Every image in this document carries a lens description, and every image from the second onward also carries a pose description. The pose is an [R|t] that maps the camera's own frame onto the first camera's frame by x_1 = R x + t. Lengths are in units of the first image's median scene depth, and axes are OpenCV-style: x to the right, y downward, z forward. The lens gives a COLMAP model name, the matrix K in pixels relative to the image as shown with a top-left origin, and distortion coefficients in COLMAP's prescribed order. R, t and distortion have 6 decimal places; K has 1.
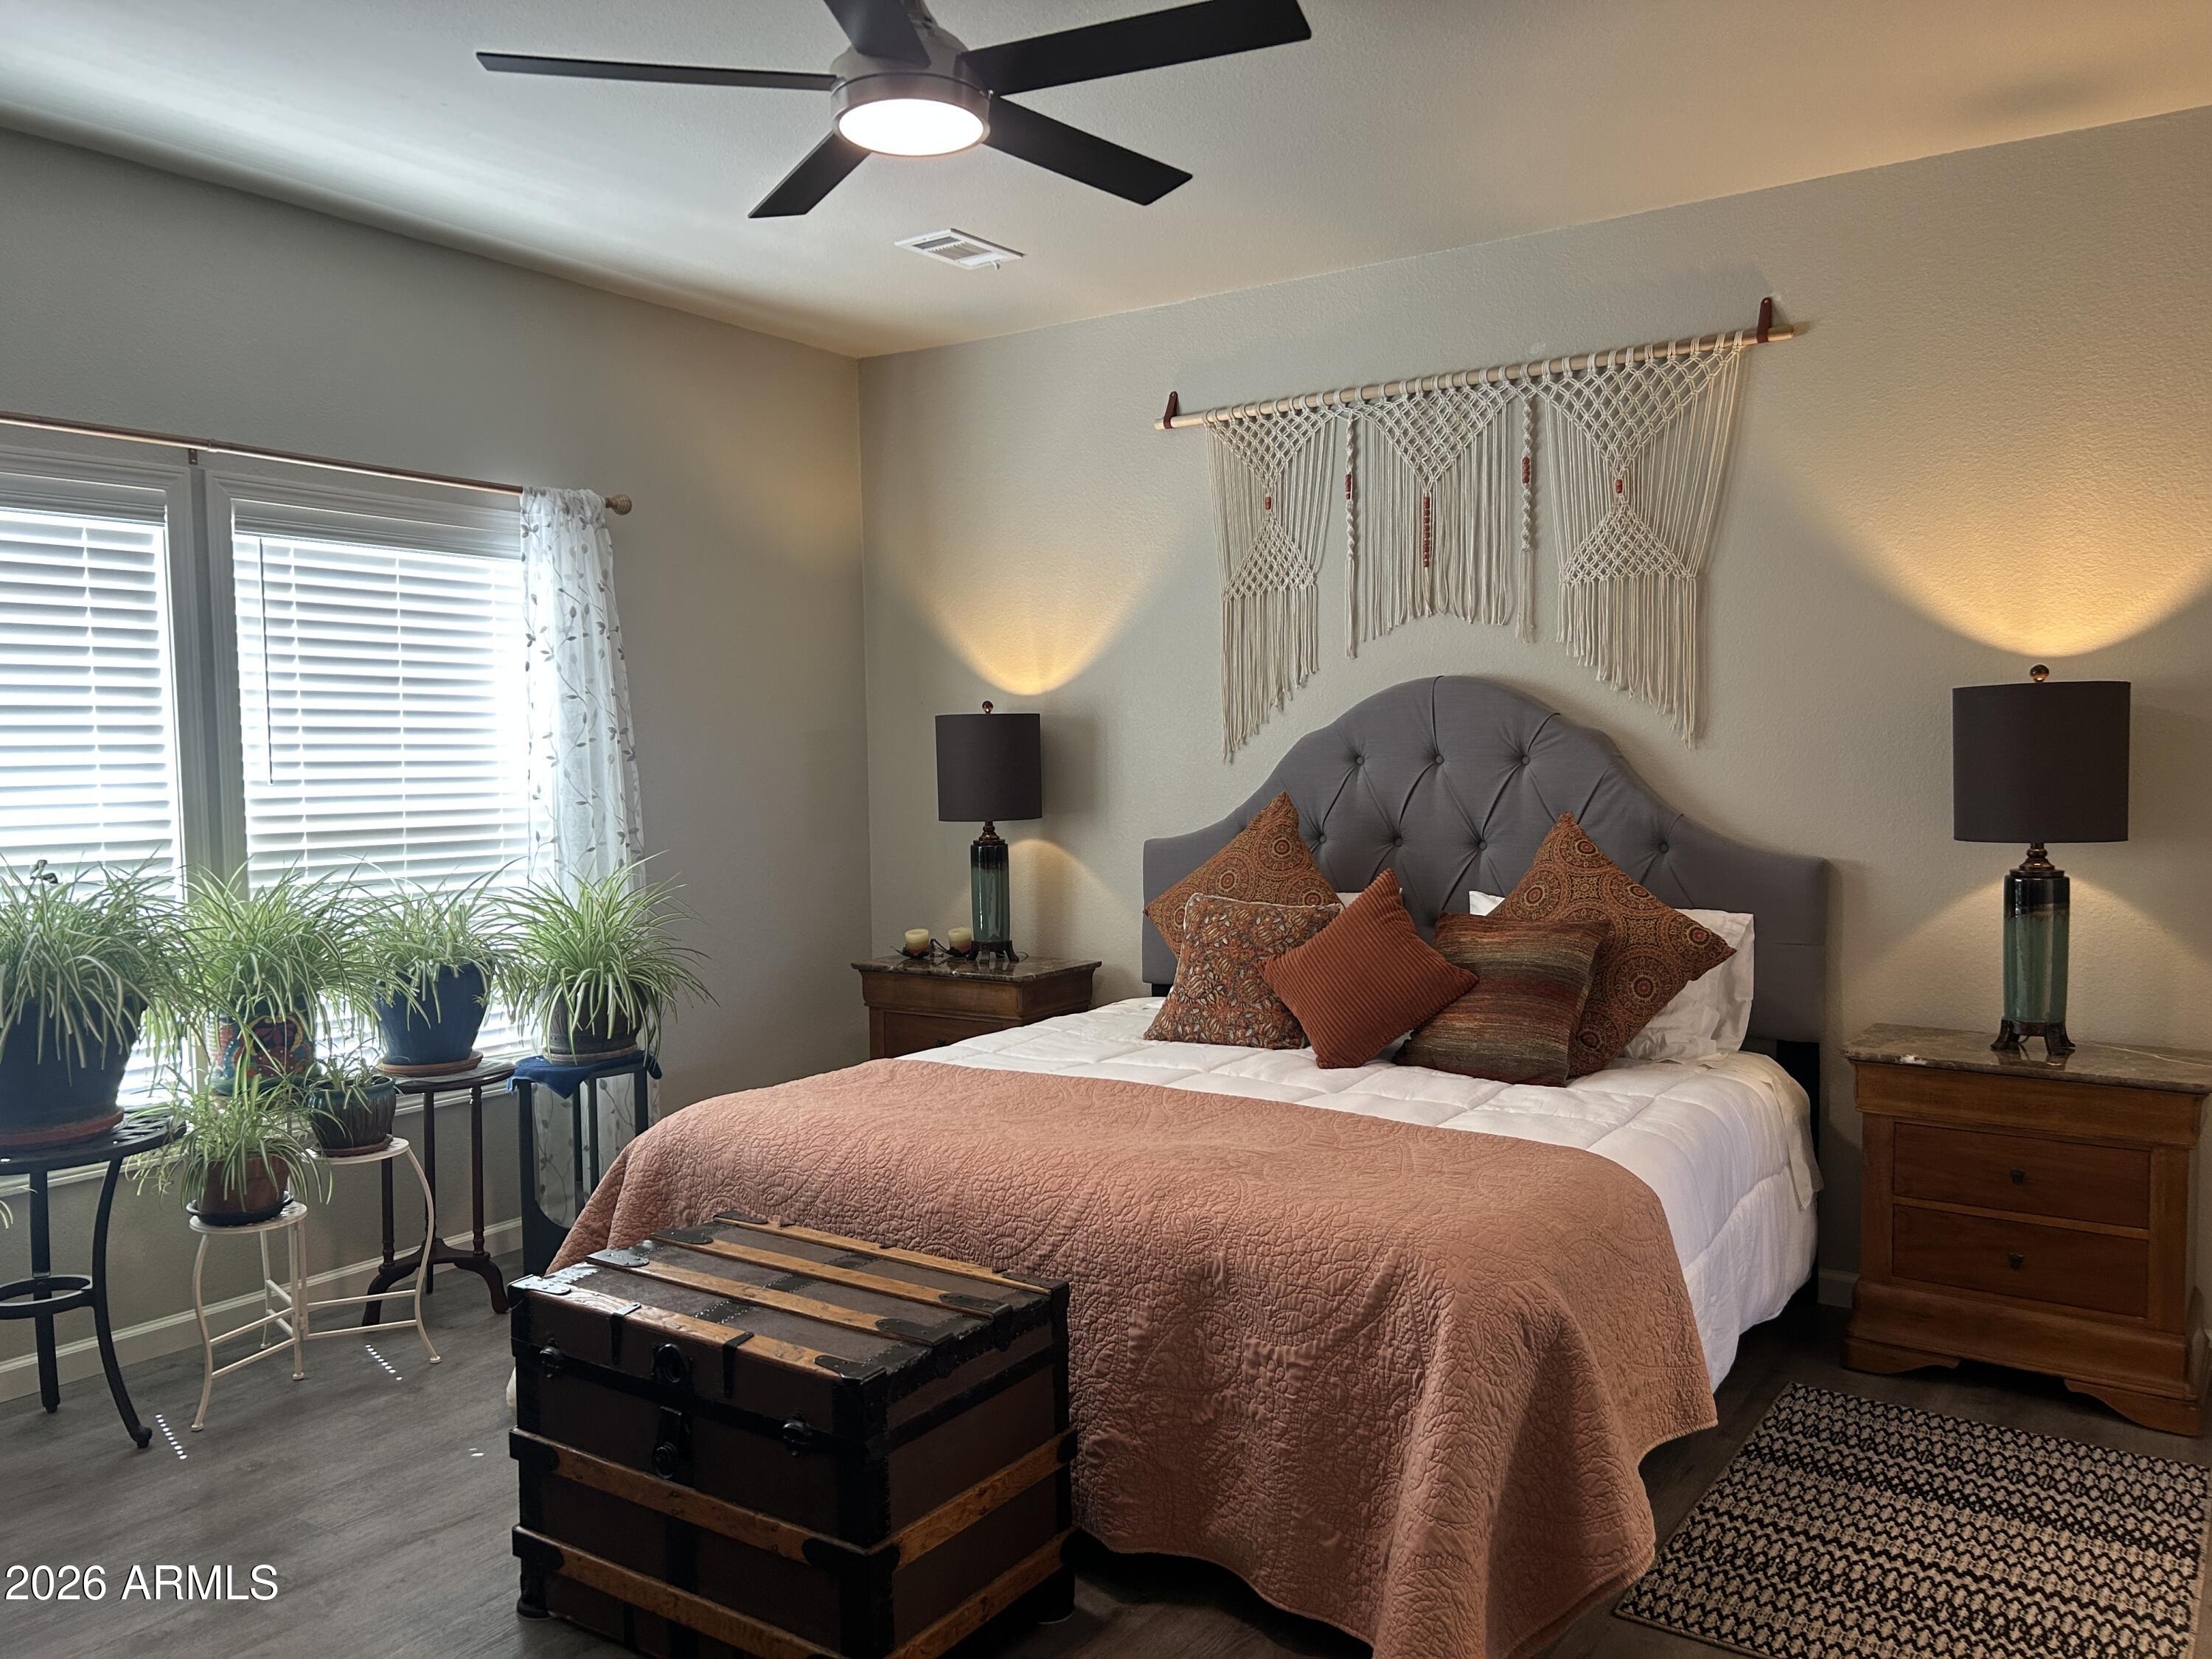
lens RADIAL K [[1670.6, 0, 1115.7], [0, 1670.6, 833.7], [0, 0, 1]] dist [0.051534, -0.059984]
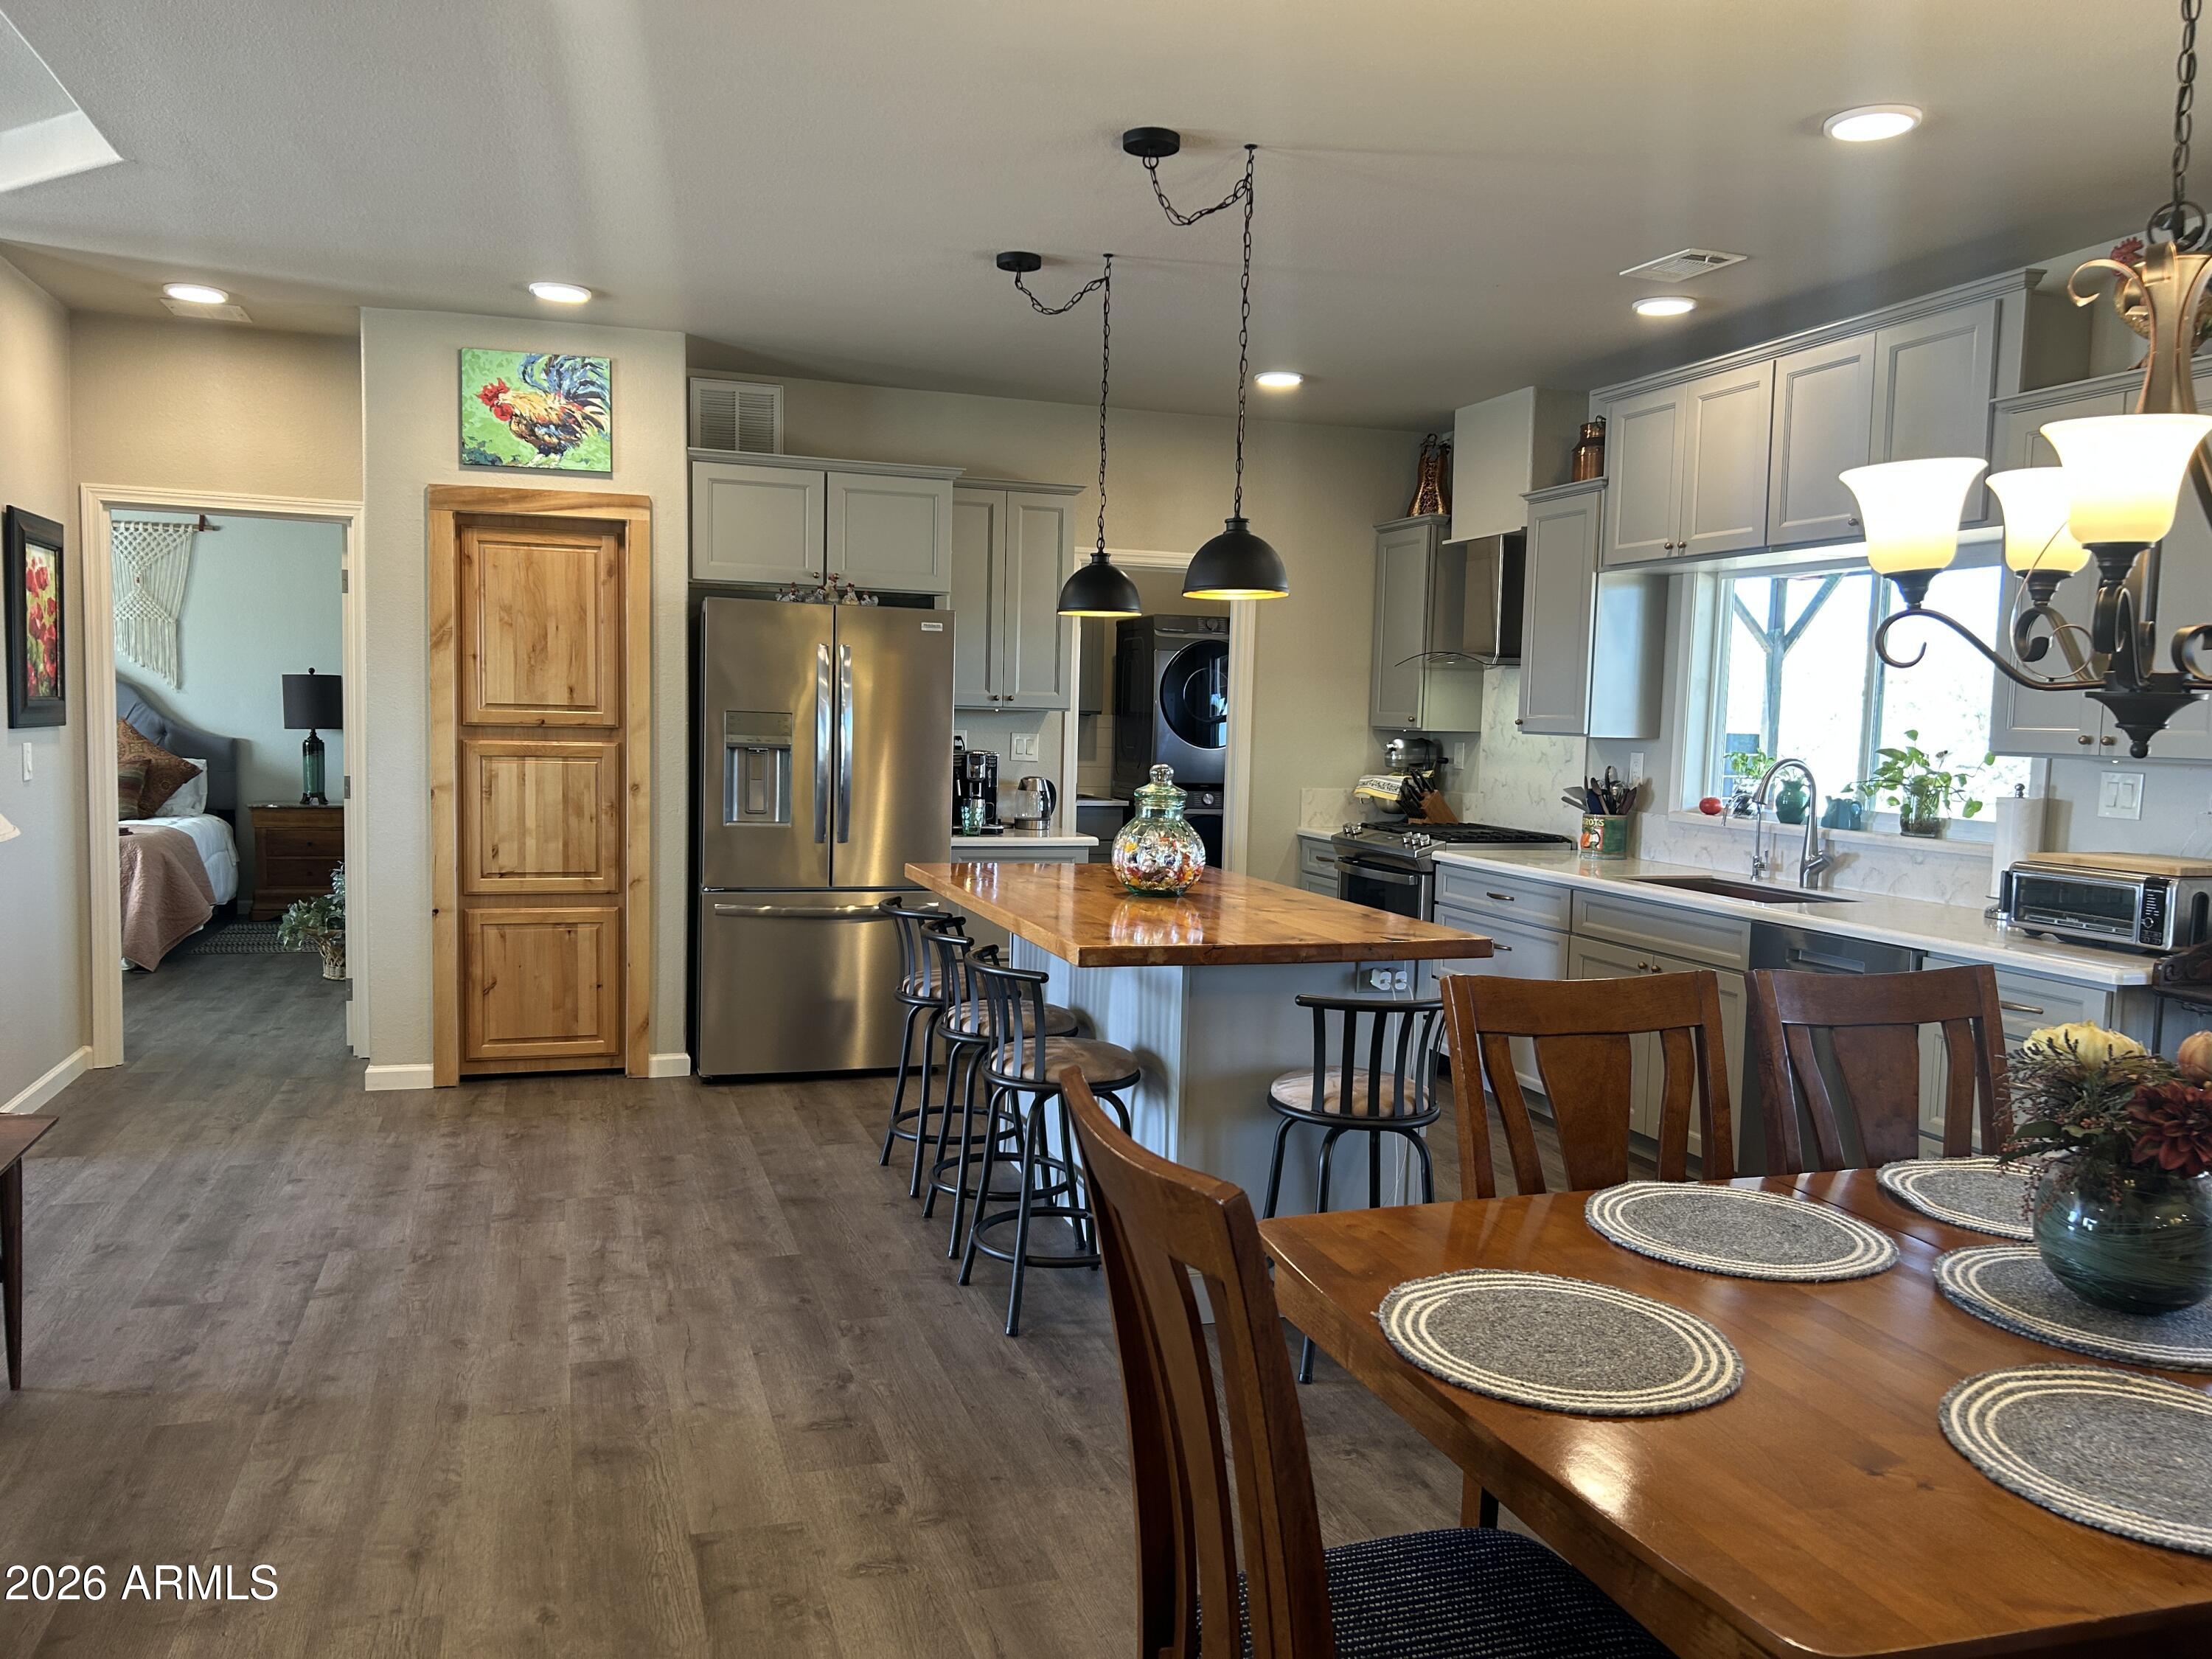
lens RADIAL K [[1670.6, 0, 1091.6], [0, 1670.6, 841.6], [0, 0, 1]] dist [0.051534, -0.059984]
pose [[0.623226, -0.034331, 0.781288, -0.767992], [0.010555, 0.999314, 0.035491, 0.094266], [-0.781970, -0.013872, 0.623161, -1.601811]]
